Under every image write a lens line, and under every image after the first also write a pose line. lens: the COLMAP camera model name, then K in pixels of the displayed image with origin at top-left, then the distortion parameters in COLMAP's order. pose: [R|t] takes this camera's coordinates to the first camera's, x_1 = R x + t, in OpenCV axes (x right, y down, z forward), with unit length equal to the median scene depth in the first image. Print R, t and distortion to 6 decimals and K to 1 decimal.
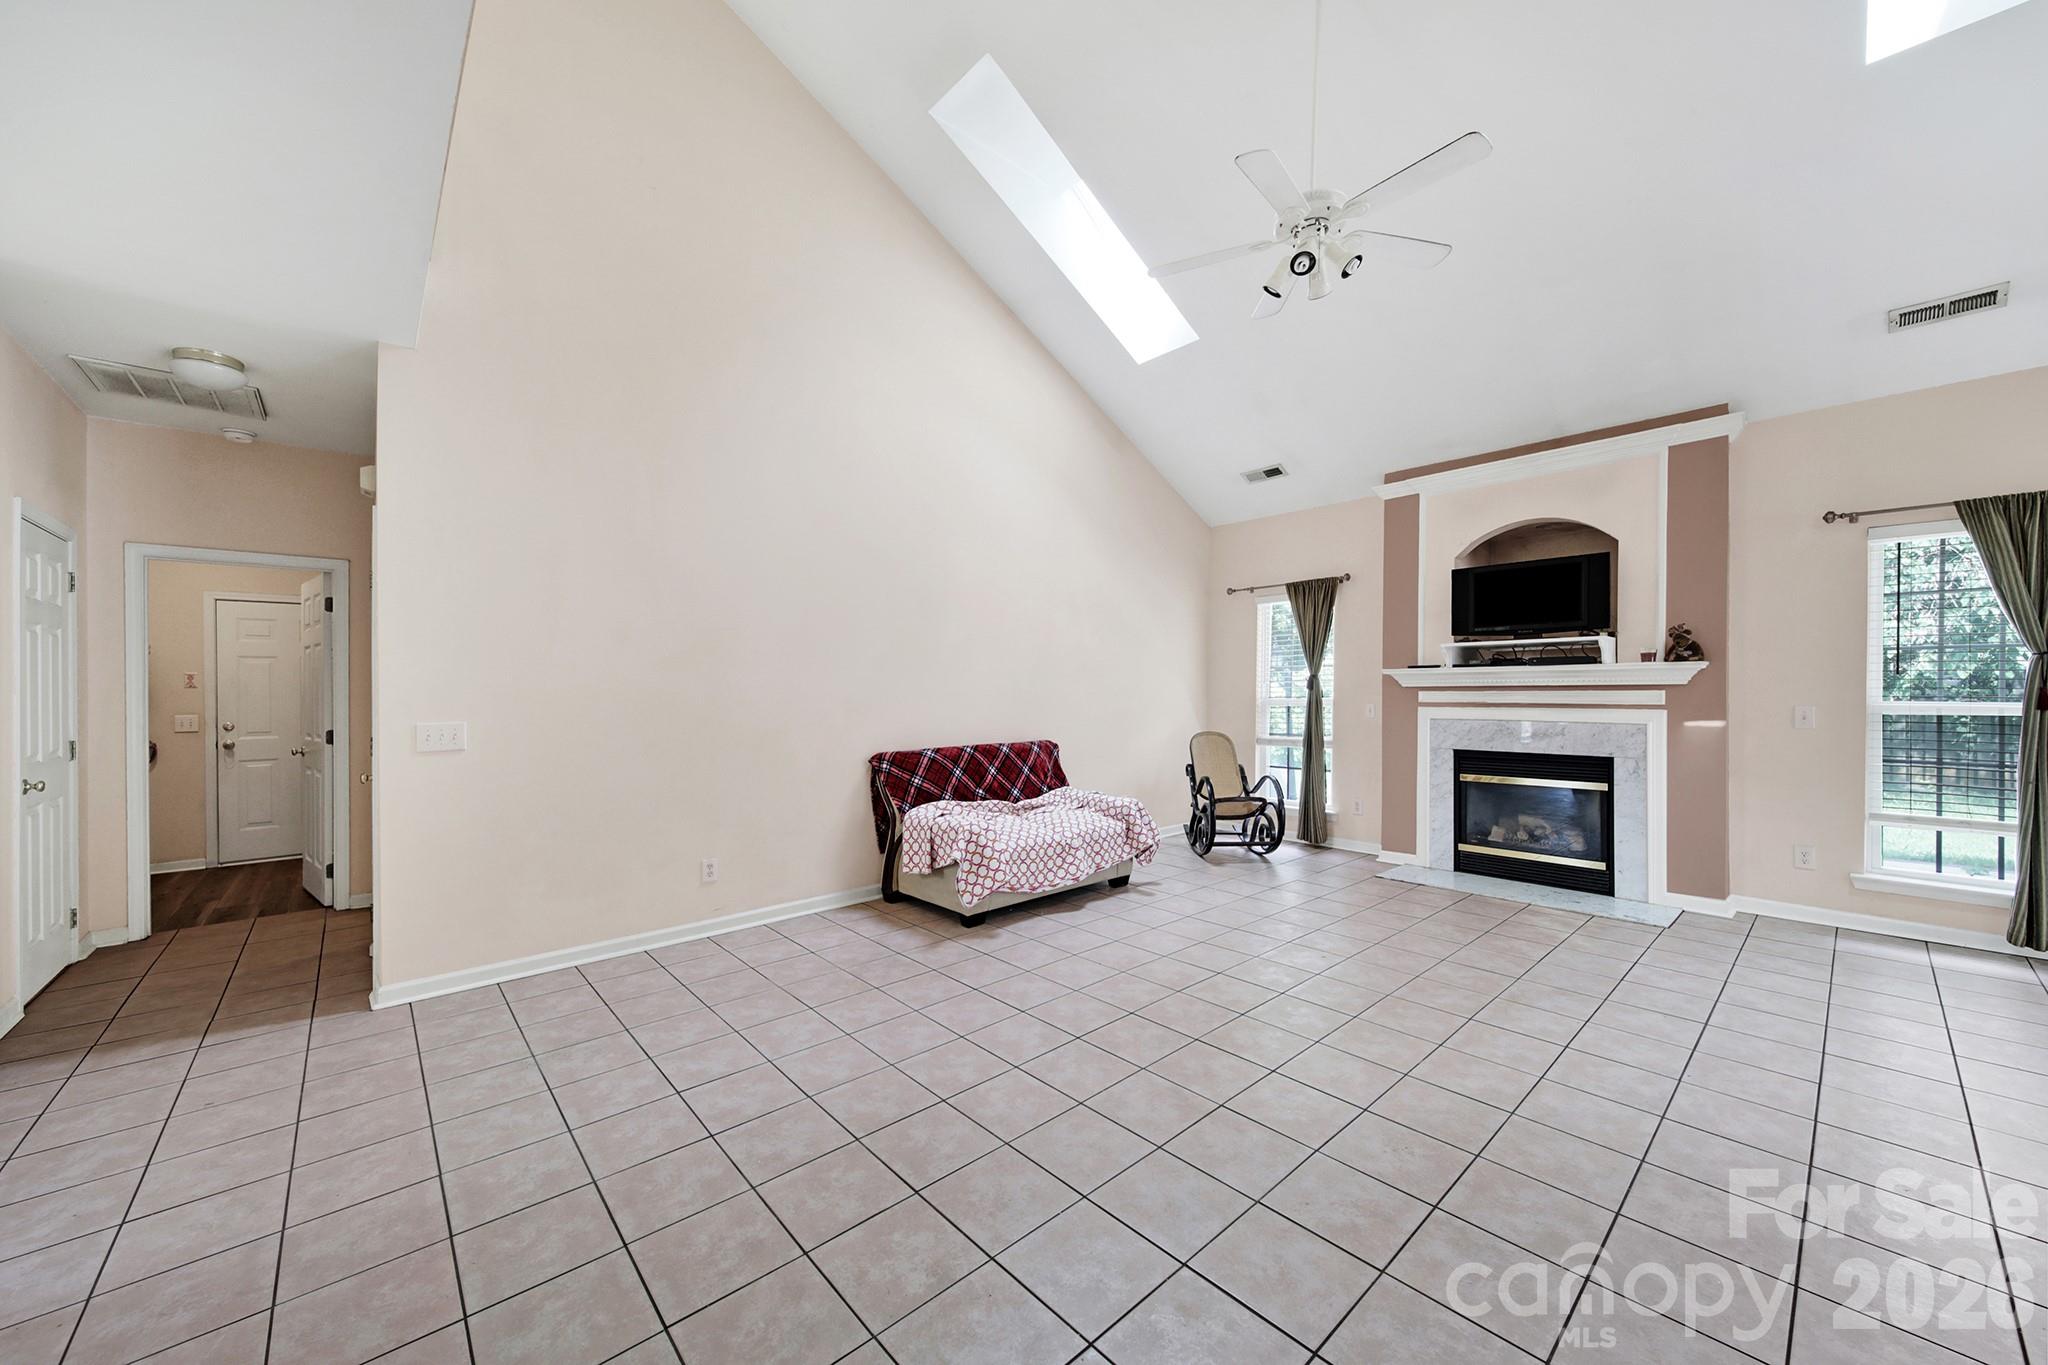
lens RADIAL K [[742.7, 0, 1020.5], [0, 742.7, 695.2], [0, 0, 1]] dist [-0.001795, -0.002041]
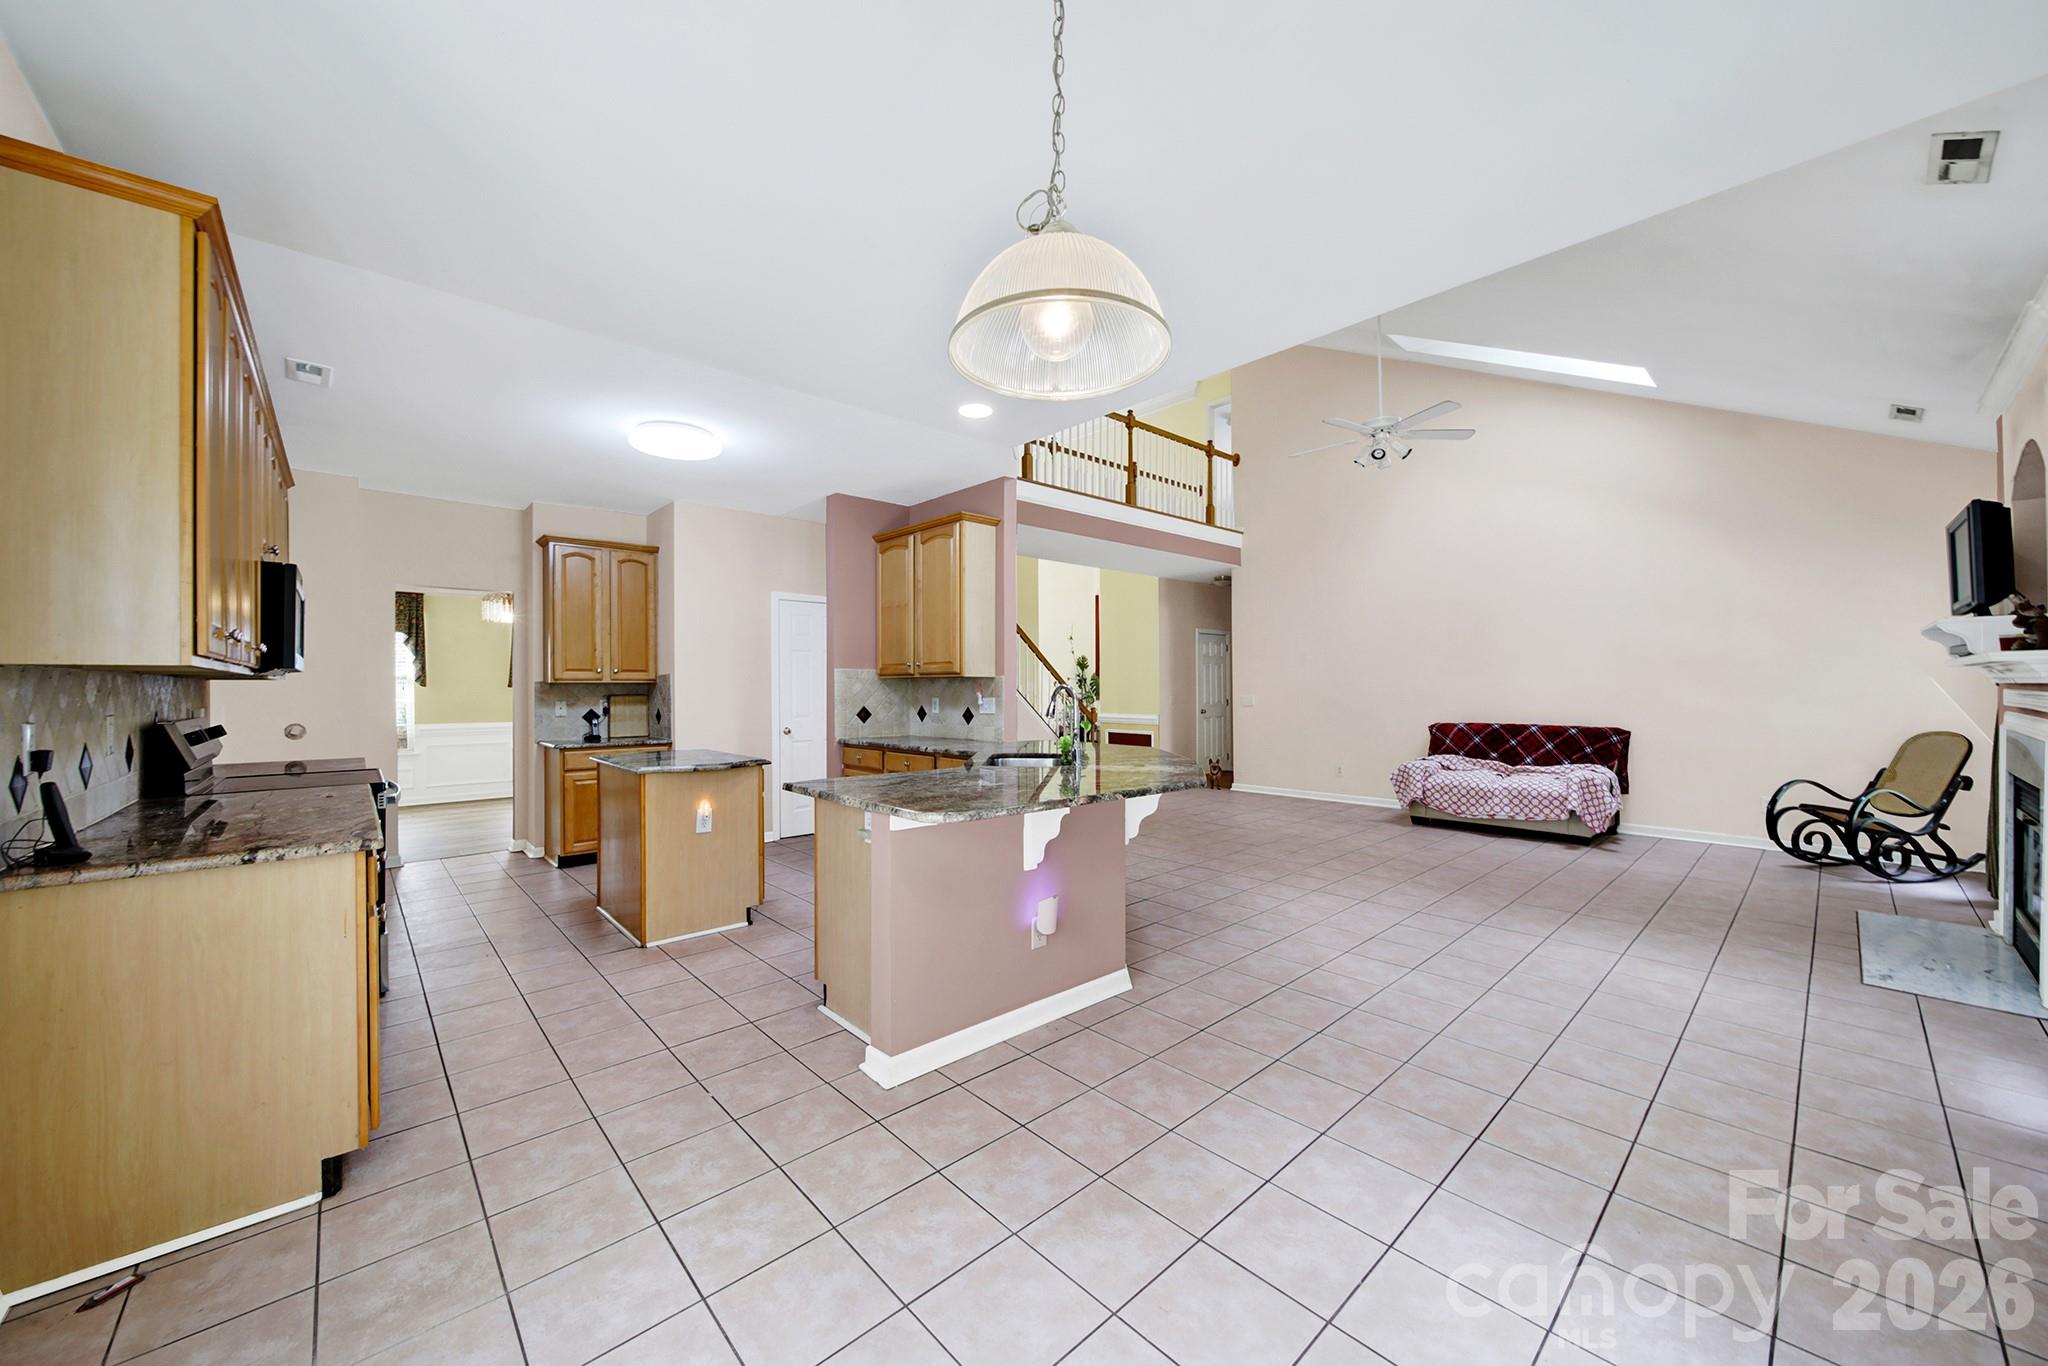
lens RADIAL K [[742.7, 0, 1010.1], [0, 742.7, 682.2], [0, 0, 1]] dist [-0.001795, -0.002041]
pose [[0.000021, 0.000105, -1.000000, 1.398242], [-0.001178, 0.999999, 0.000105, -0.011945], [0.999999, 0.001178, 0.000021, 0.054978]]
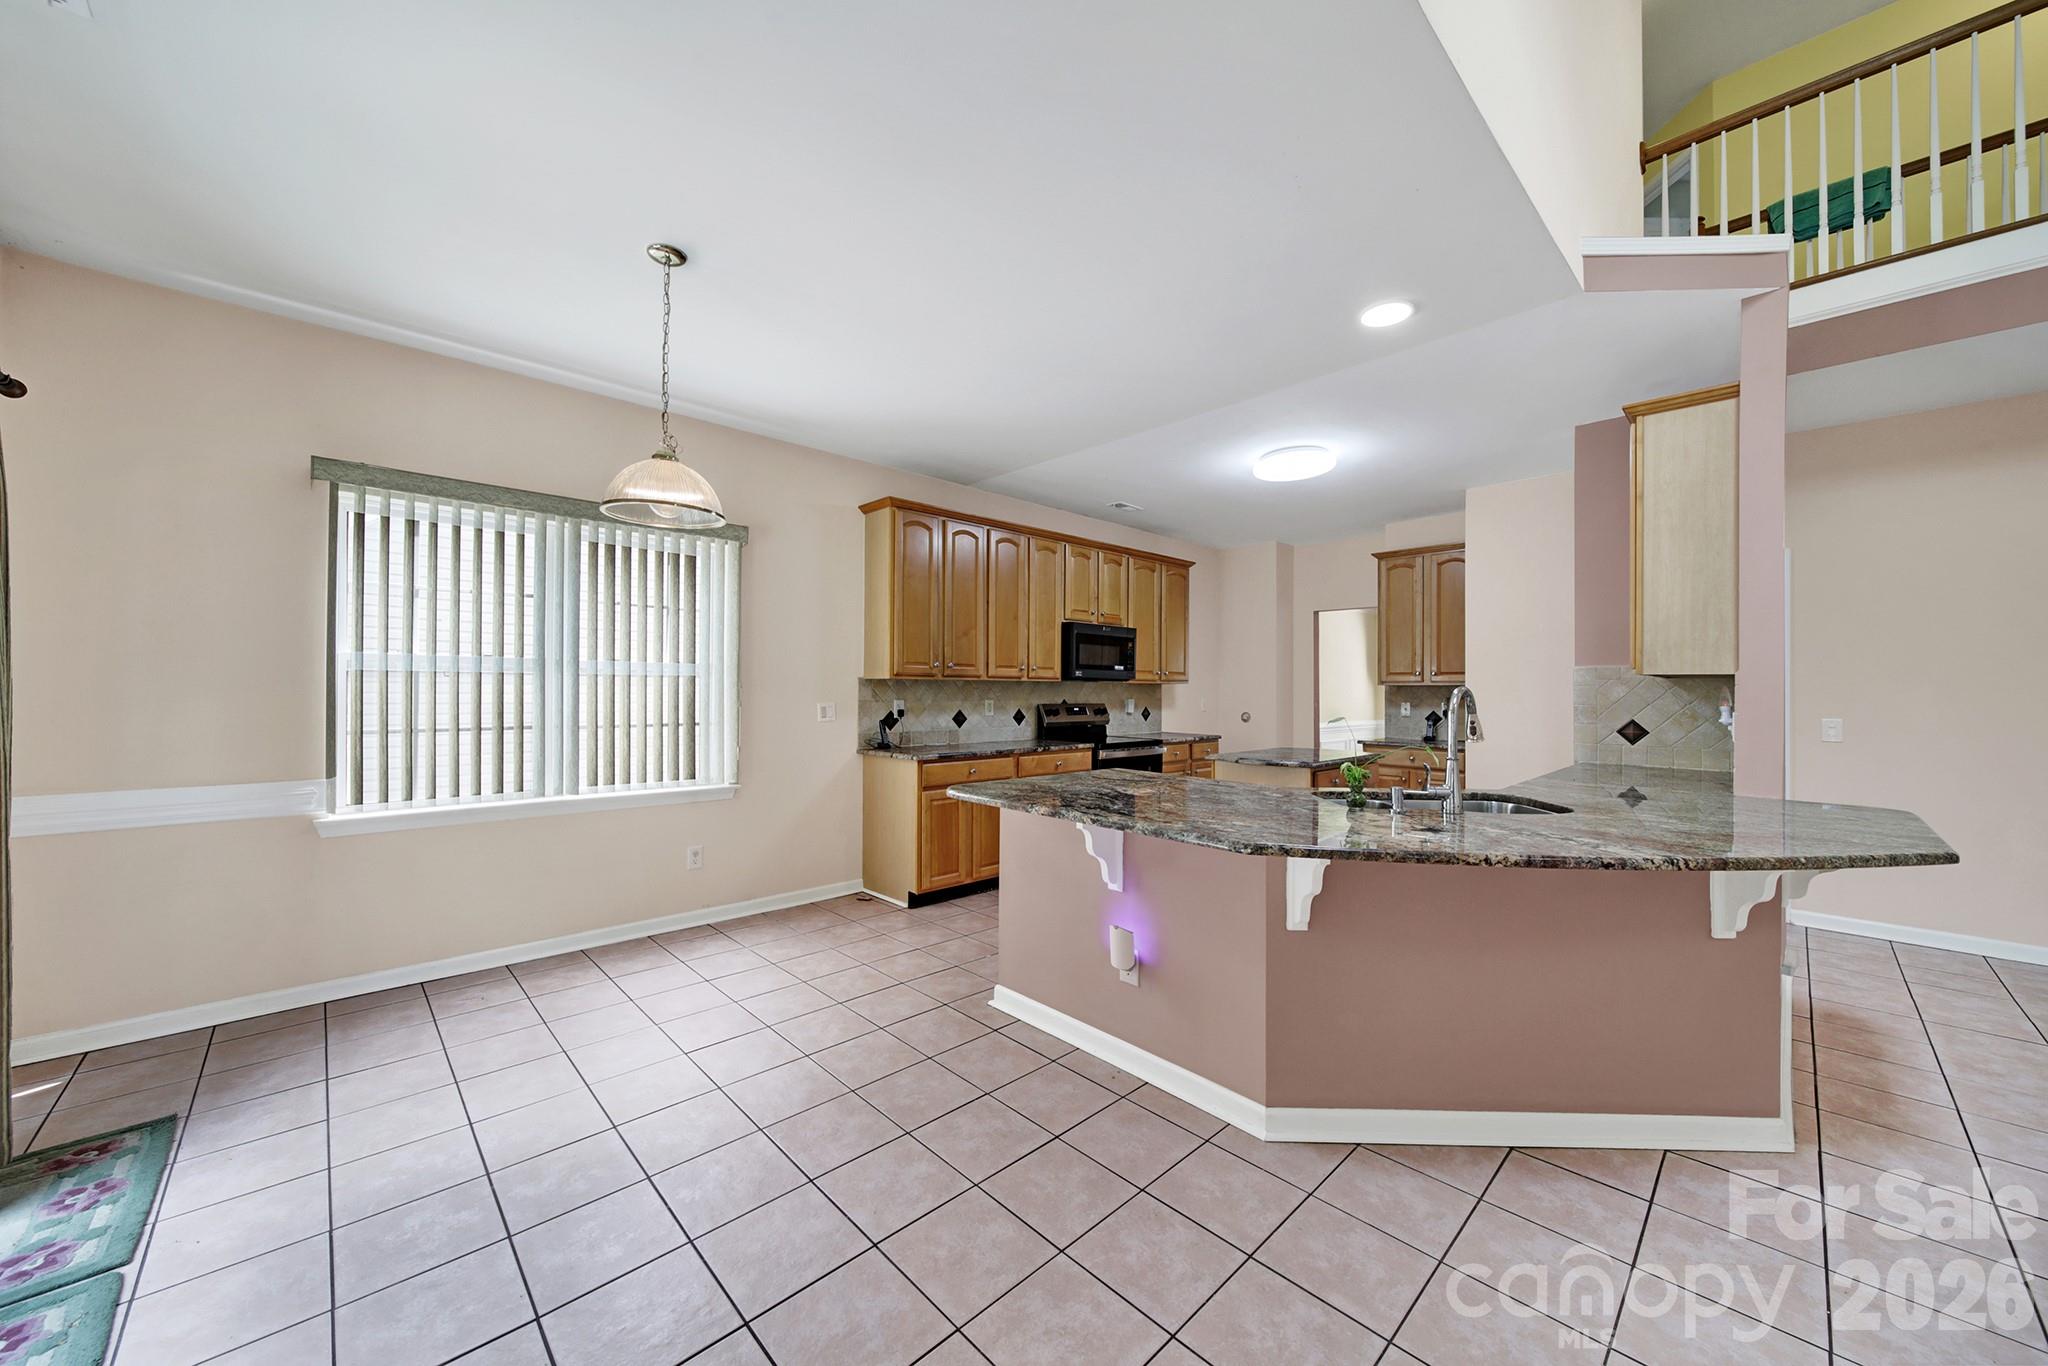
lens RADIAL K [[742.7, 0, 1034.6], [0, 742.7, 682.2], [0, 0, 1]] dist [-0.001795, -0.002041]
pose [[-0.999241, 0.000091, -0.038956, 0.880123], [0.000163, 0.999998, -0.001846, -0.012795], [0.038956, -0.001851, -0.999239, 0.615280]]
